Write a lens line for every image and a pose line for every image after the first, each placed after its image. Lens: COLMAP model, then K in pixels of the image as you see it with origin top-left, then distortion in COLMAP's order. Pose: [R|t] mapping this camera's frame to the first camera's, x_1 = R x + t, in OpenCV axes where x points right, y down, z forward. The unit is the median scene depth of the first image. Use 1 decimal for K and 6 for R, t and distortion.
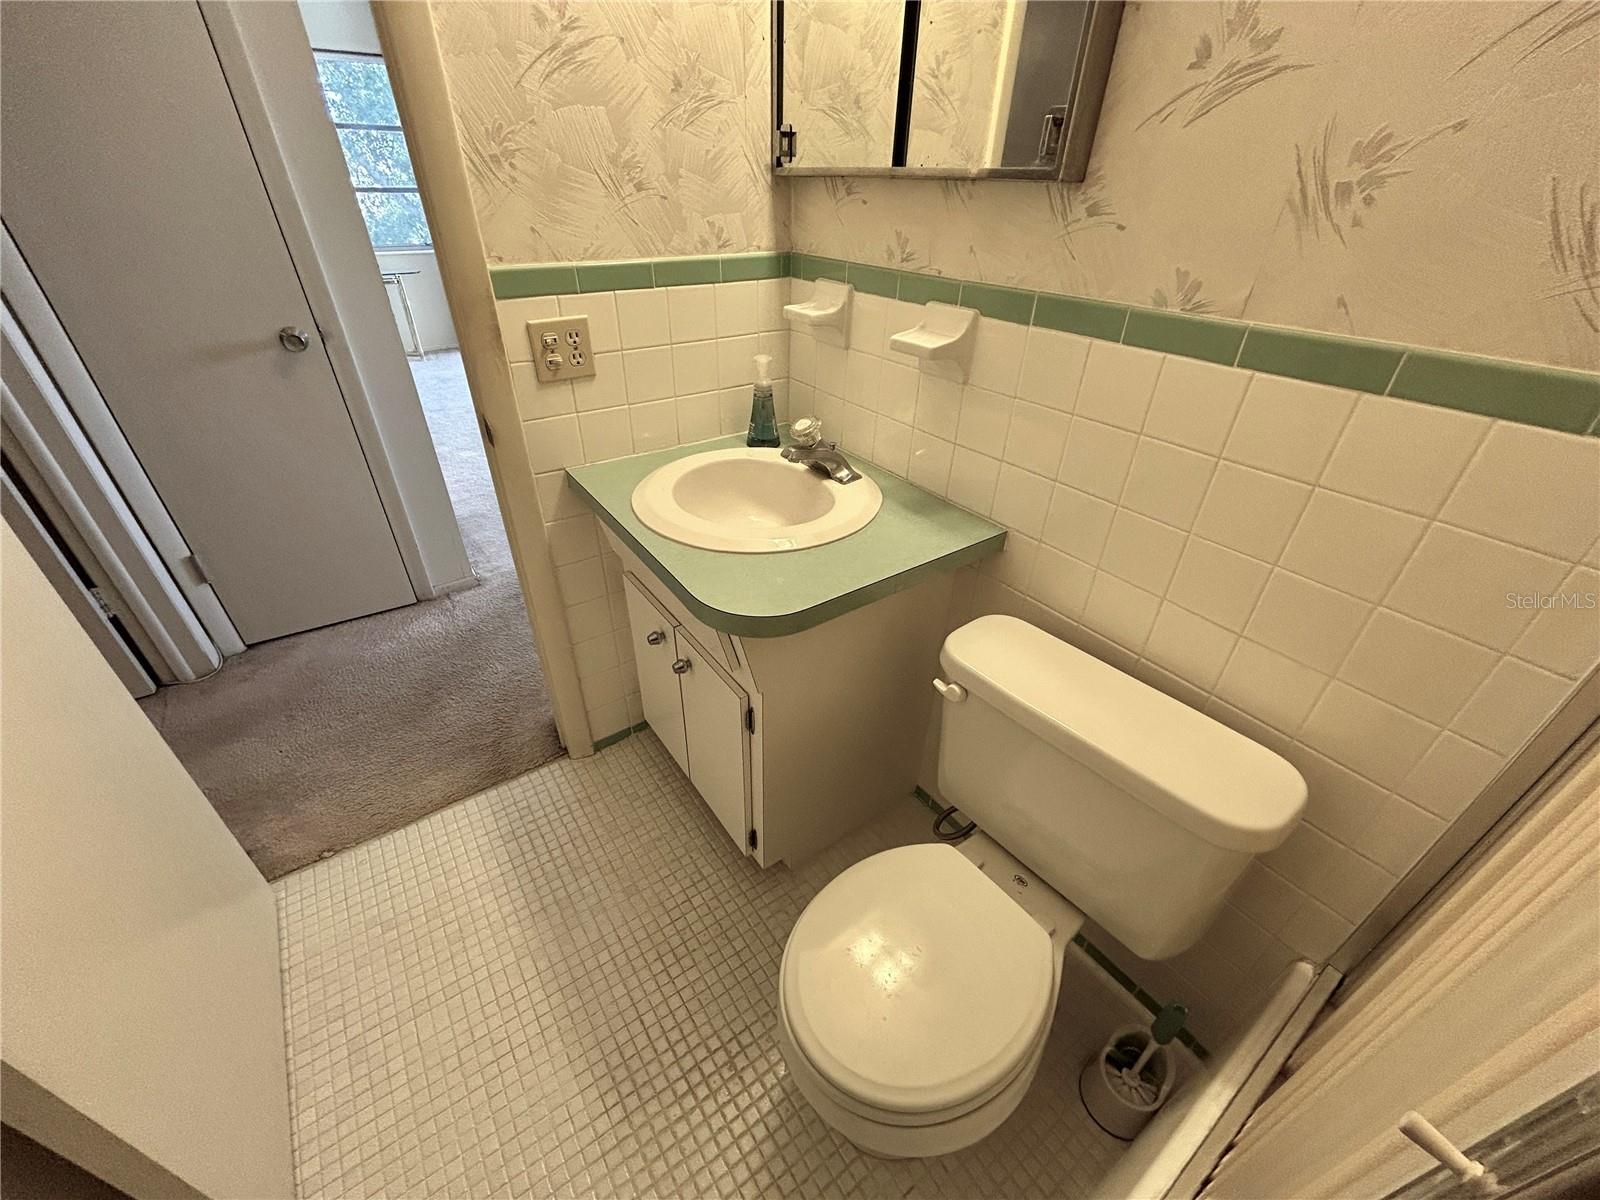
lens RADIAL K [[643.0, 0, 791.1], [0, 643.0, 593.0], [0, 0, 1]] dist [0.002607, 0.000836]
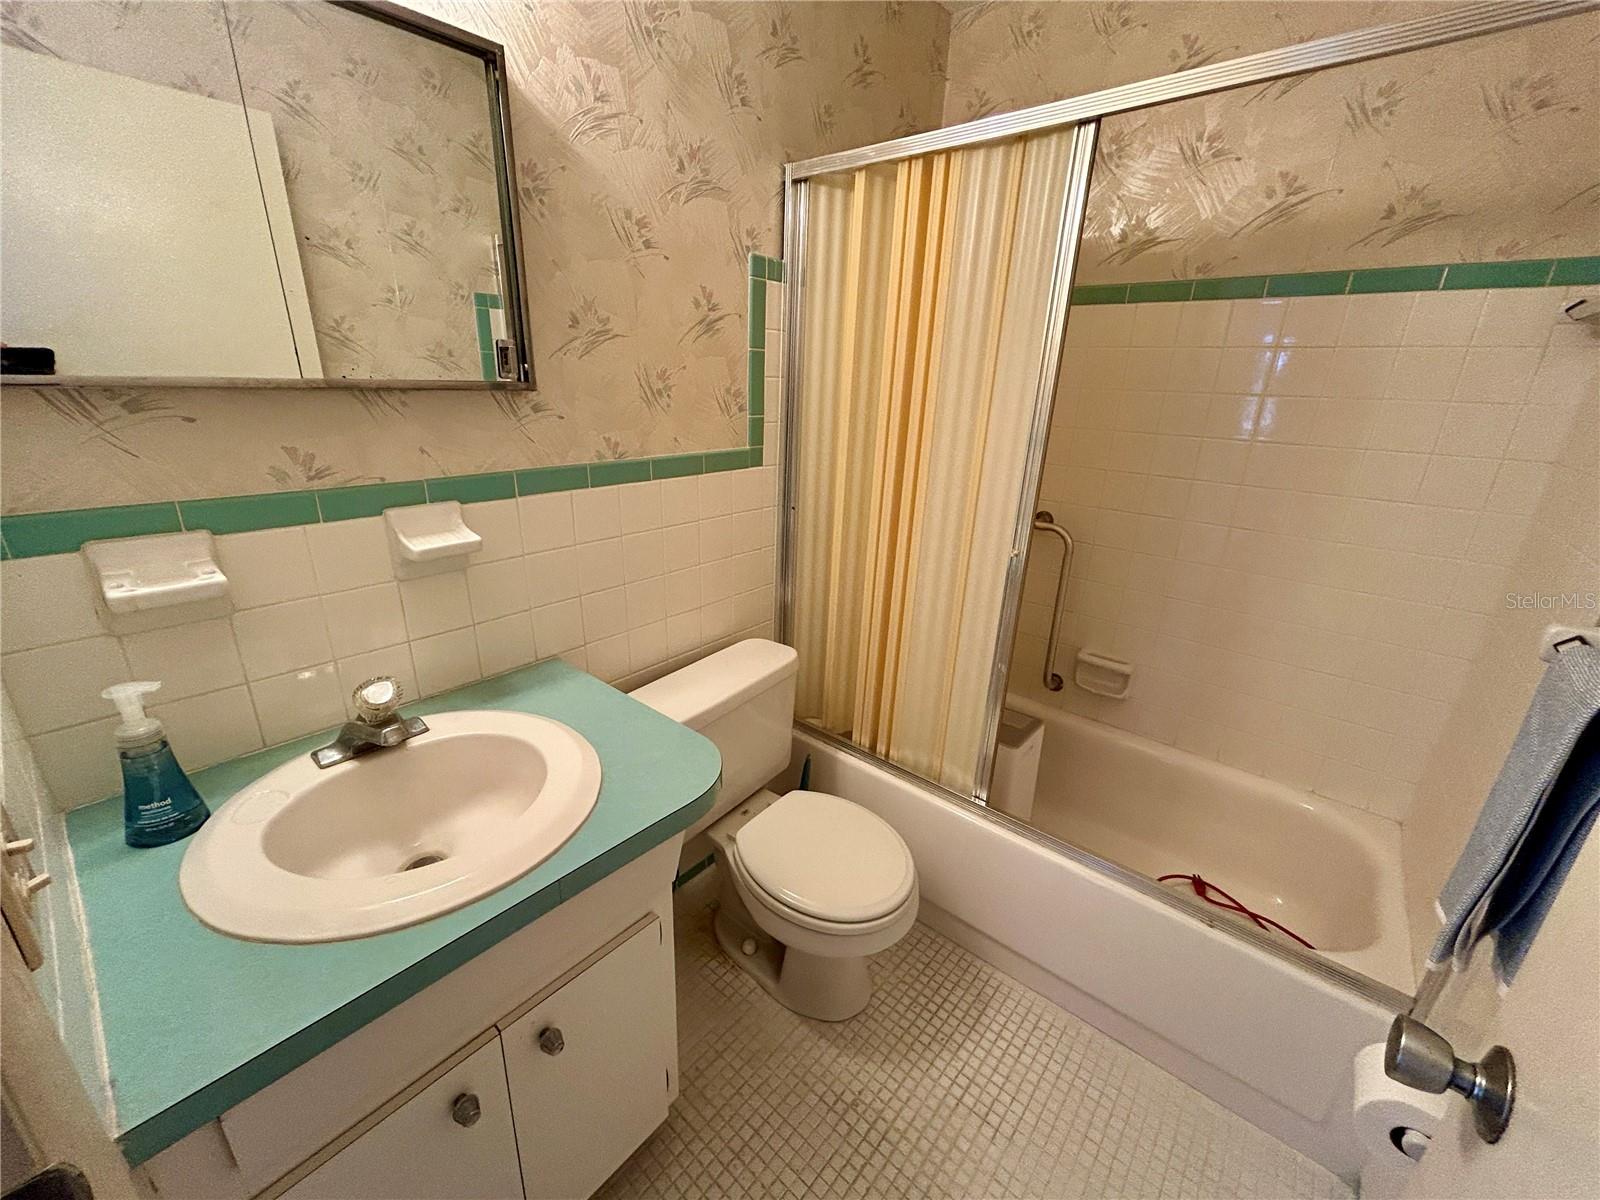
lens RADIAL K [[643.0, 0, 793.0], [0, 643.0, 607.4], [0, 0, 1]] dist [0.002607, 0.000836]
pose [[-0.242451, -0.338208, 0.909304, -0.979400], [0.513107, 0.750750, 0.416047, -0.532106], [-0.823370, 0.567441, -0.008483, 0.755683]]
